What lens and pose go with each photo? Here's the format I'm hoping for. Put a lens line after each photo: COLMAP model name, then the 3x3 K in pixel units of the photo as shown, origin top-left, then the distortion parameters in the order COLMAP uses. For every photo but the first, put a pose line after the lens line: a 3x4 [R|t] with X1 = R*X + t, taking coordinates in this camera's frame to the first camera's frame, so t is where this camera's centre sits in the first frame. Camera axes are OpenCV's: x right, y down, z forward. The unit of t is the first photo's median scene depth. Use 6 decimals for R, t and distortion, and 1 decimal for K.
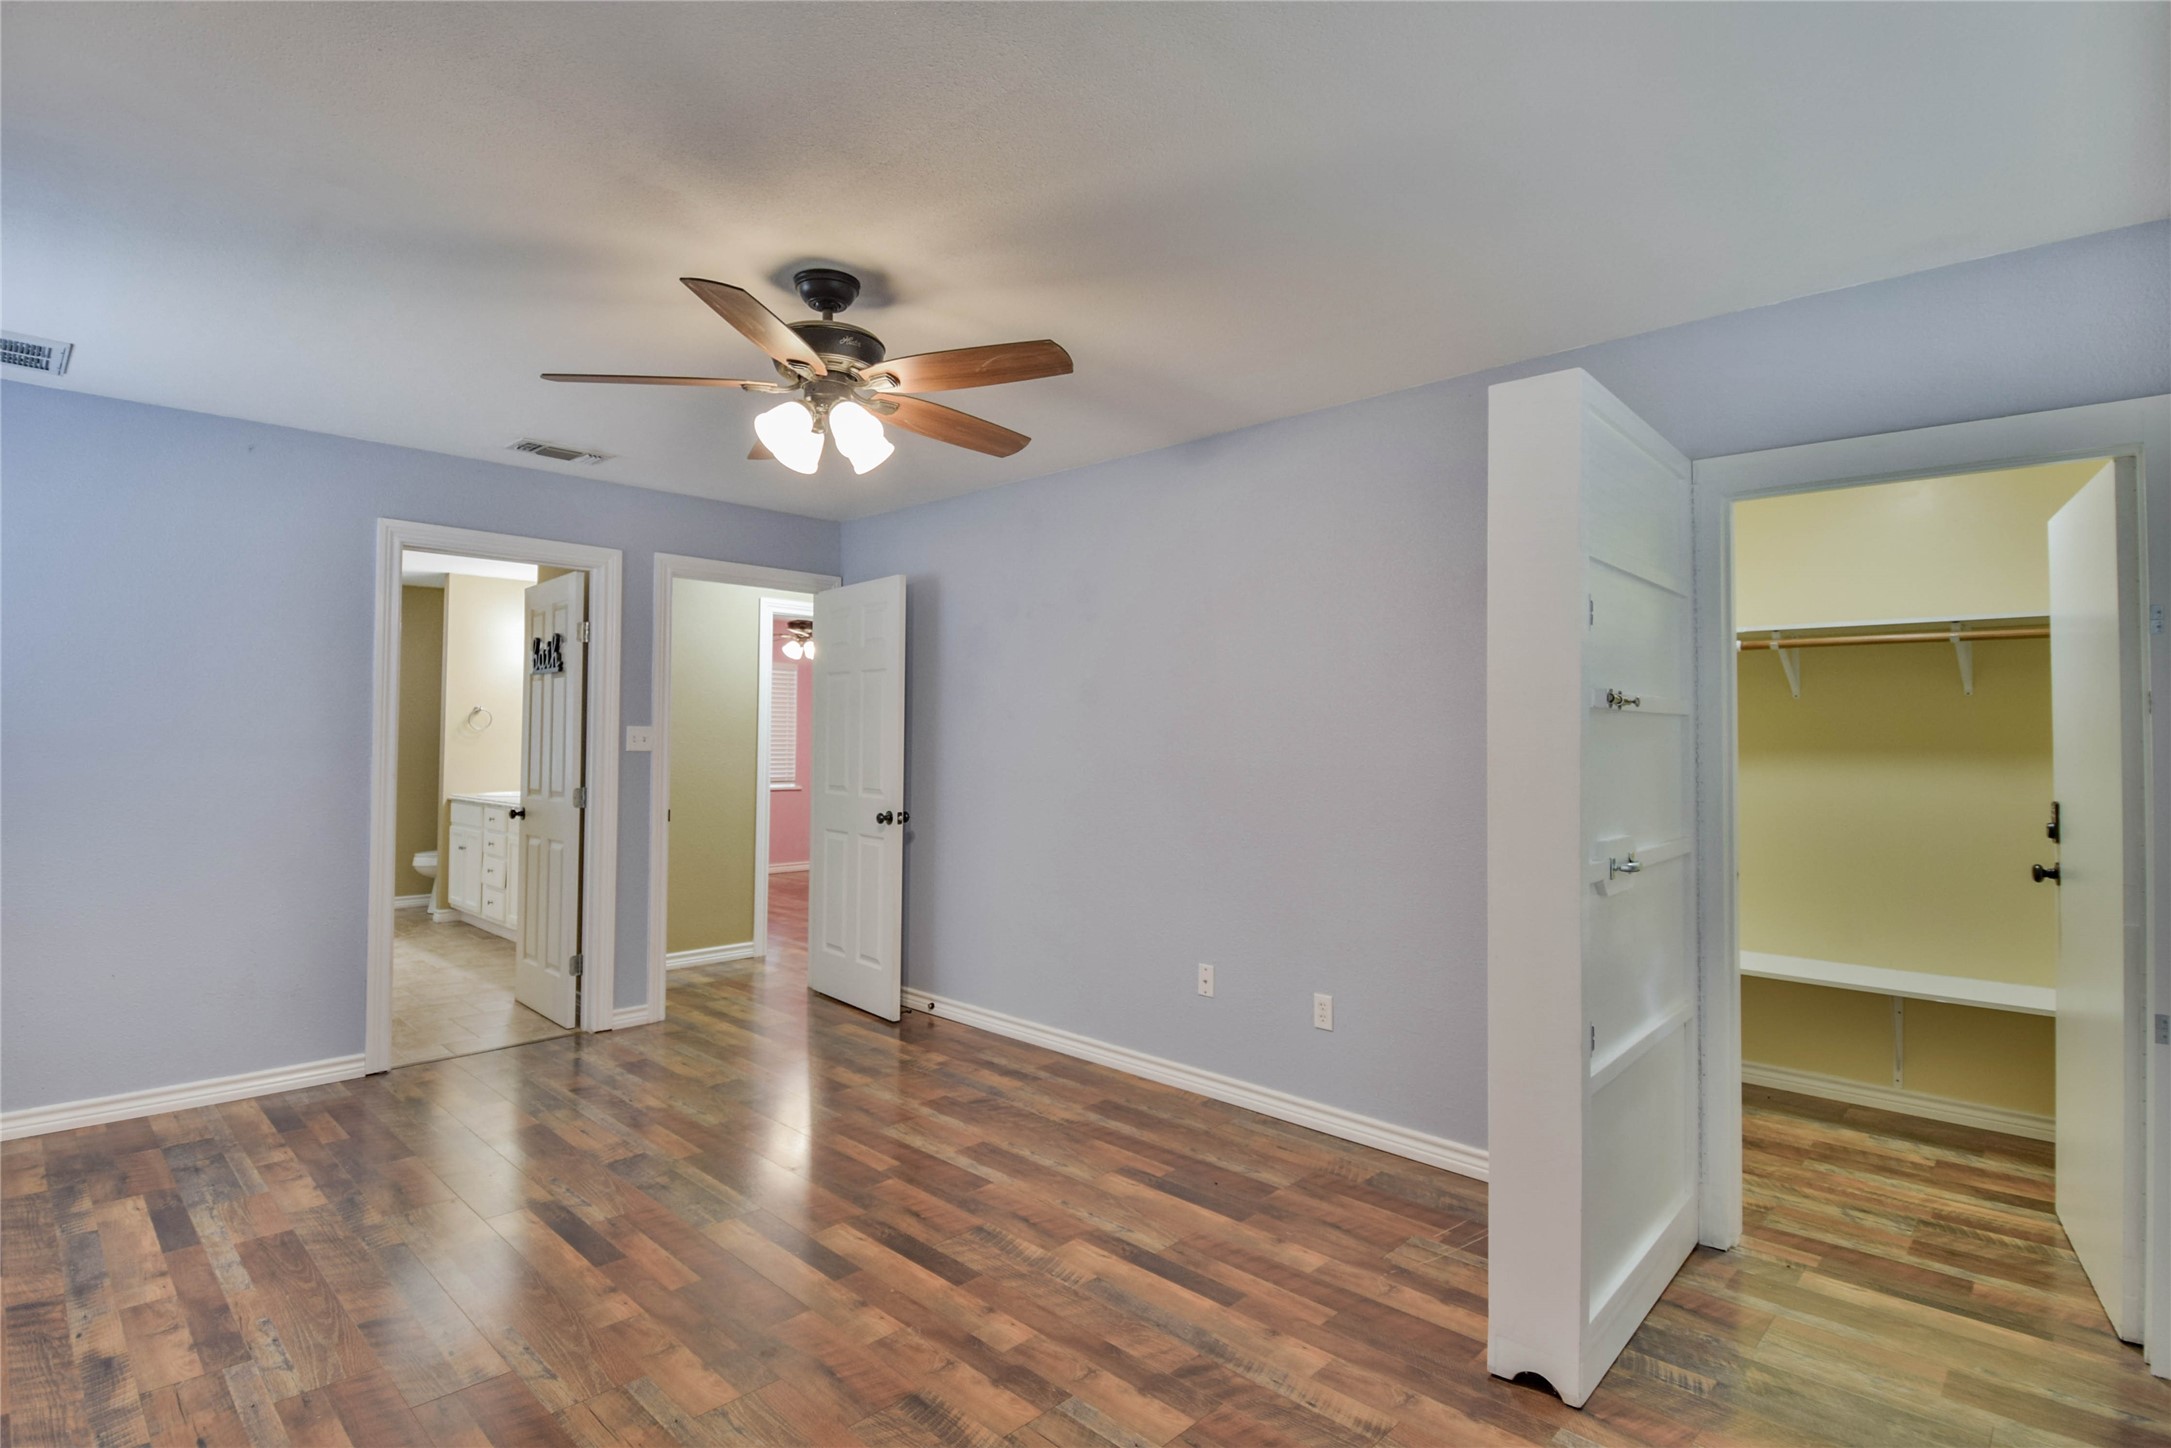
lens RADIAL K [[1082.2, 0, 1069.8], [0, 1082.2, 721.6], [0, 0, 1]] dist [0.014803, -0.024446]
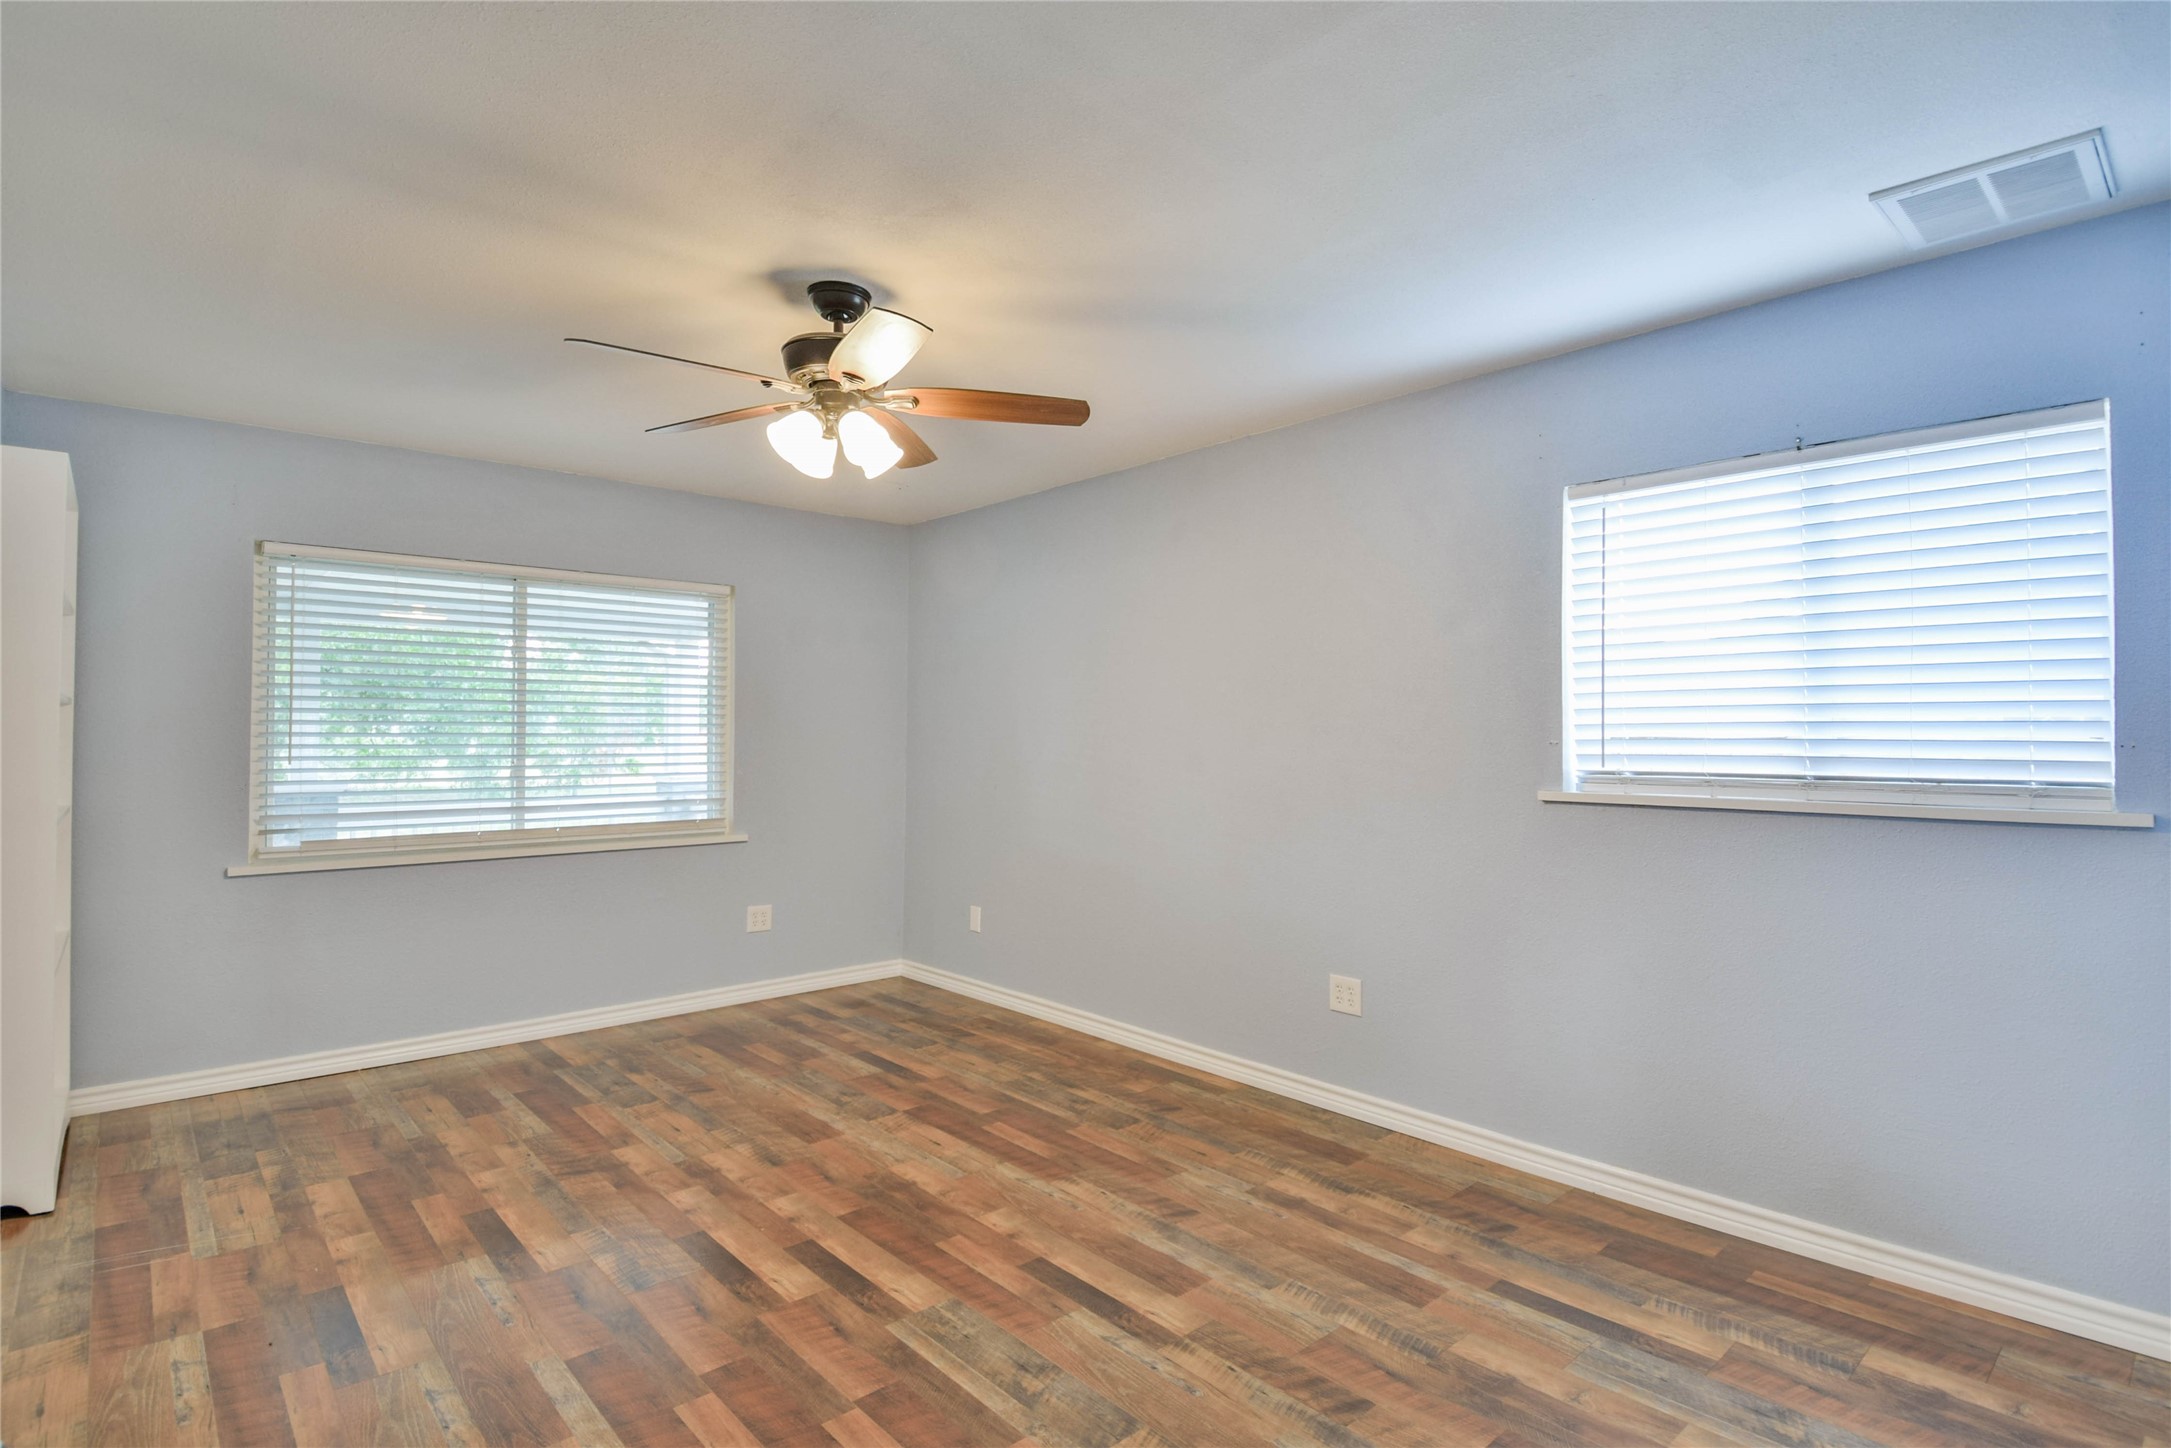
lens RADIAL K [[1082.2, 0, 1066.0], [0, 1082.2, 725.3], [0, 0, 1]] dist [0.014803, -0.024446]
pose [[-0.997147, -0.009667, 0.074862, -0.463792], [-0.011241, 0.999724, -0.020635, 0.023982], [-0.074642, -0.021418, -0.996980, 1.762091]]
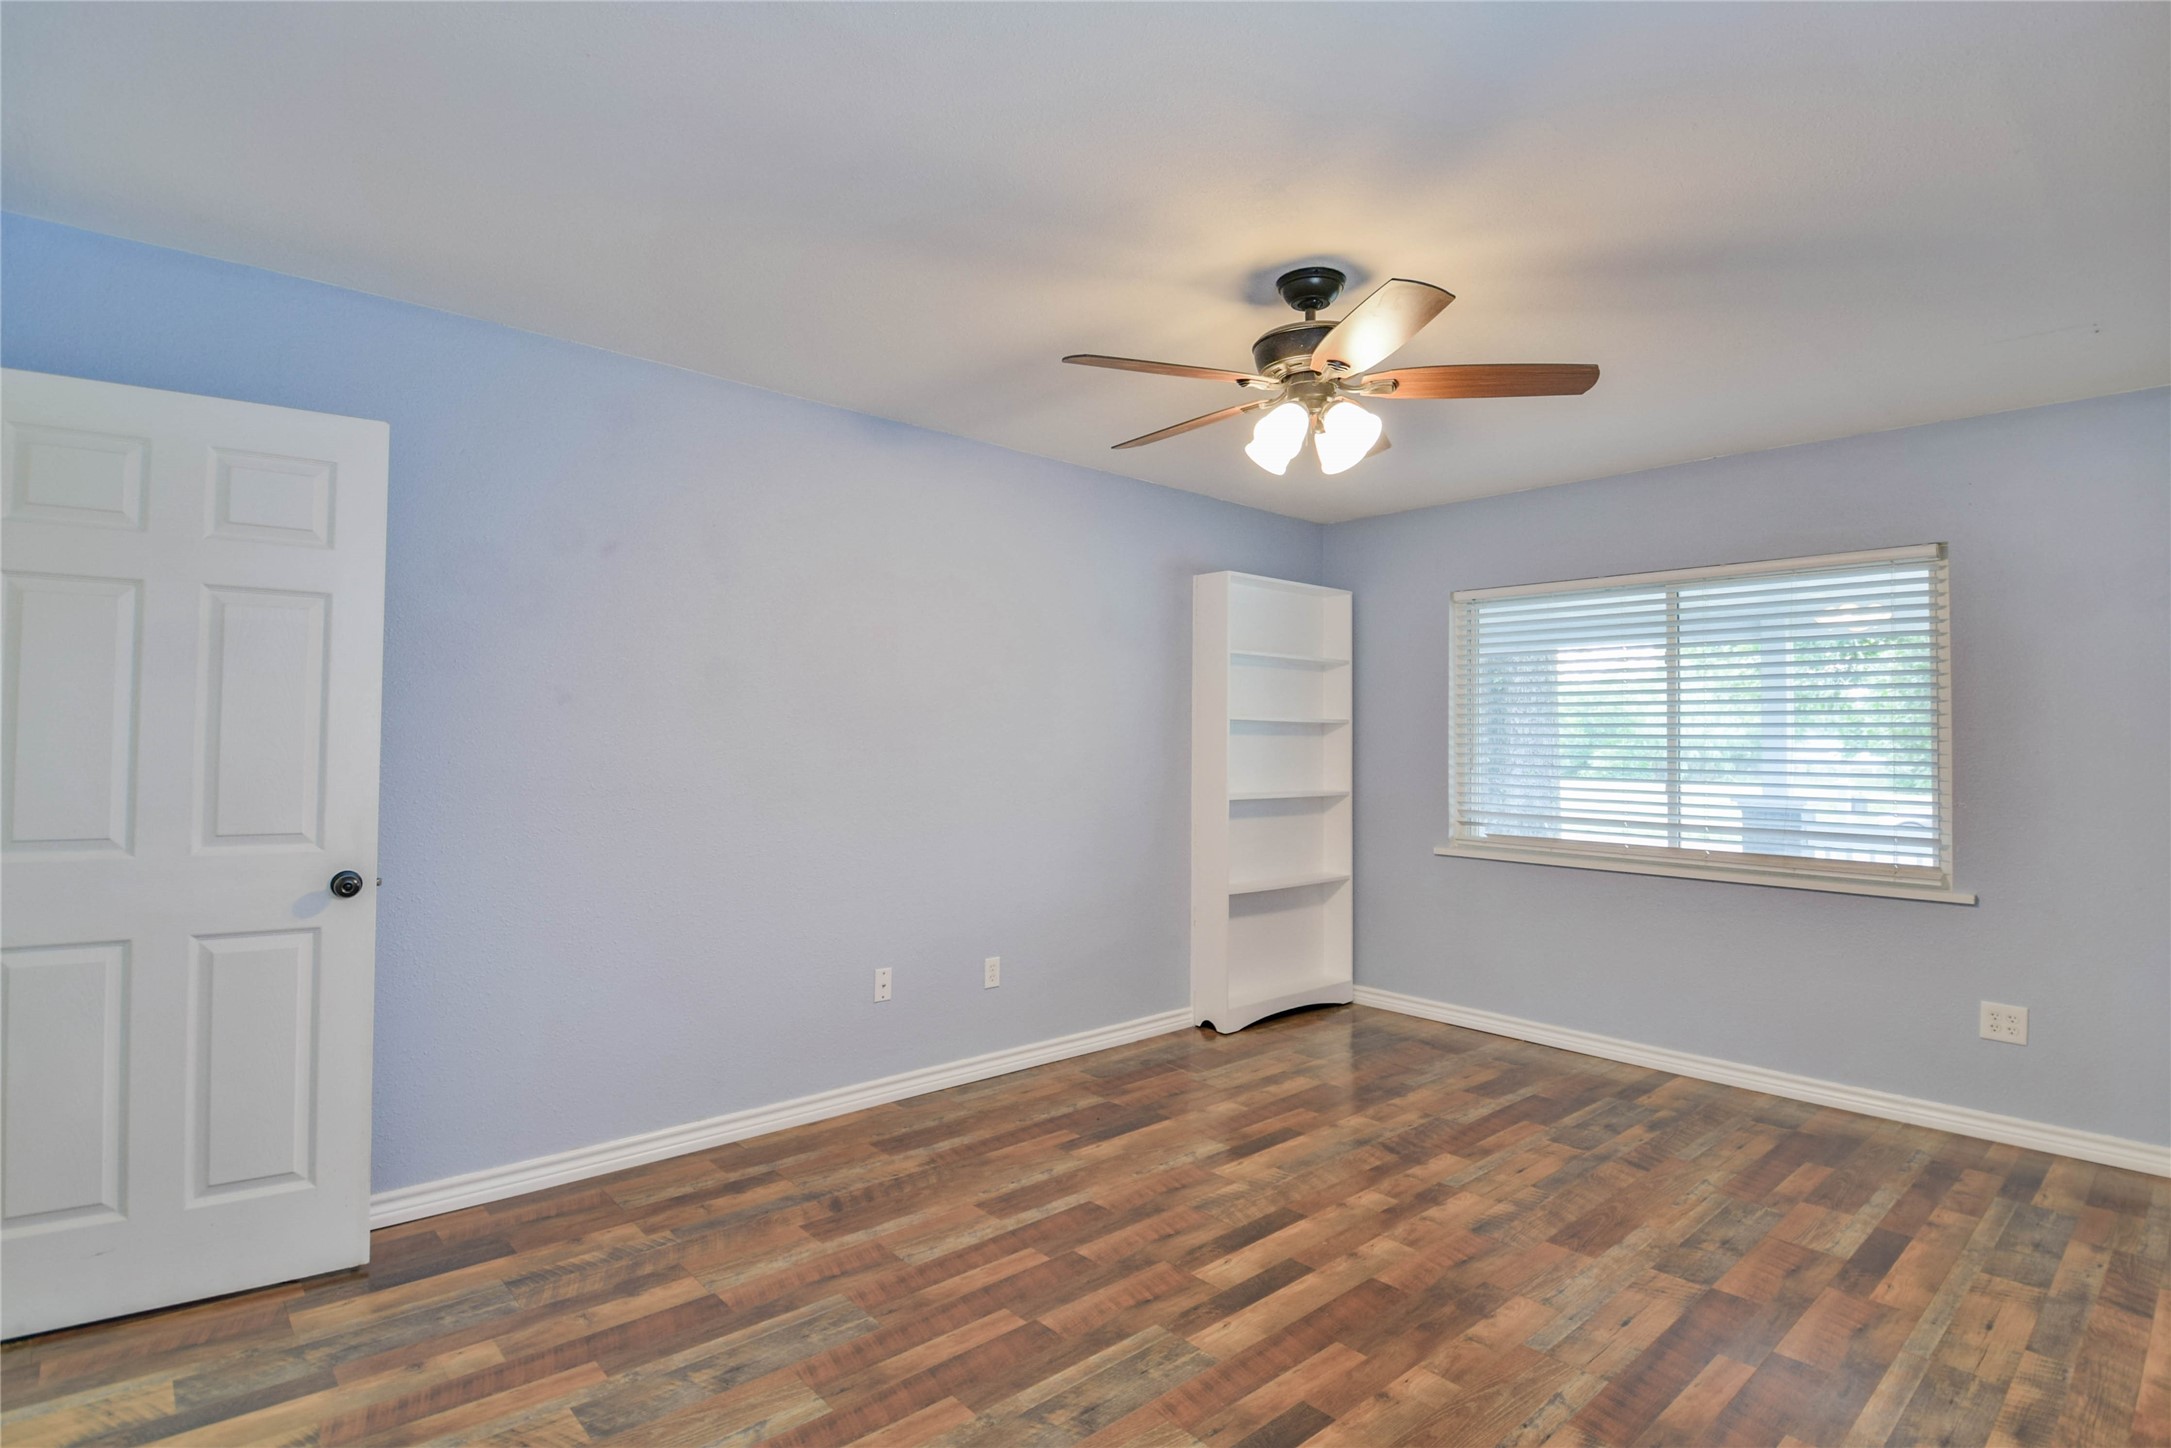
lens RADIAL K [[1082.2, 0, 1082.3], [0, 1082.2, 724.9], [0, 0, 1]] dist [0.014803, -0.024446]
pose [[0.062563, 0.004025, 0.998033, -1.074251], [-0.025530, 0.999671, -0.002431, 0.007754], [-0.997714, -0.025328, 0.062645, 1.000522]]
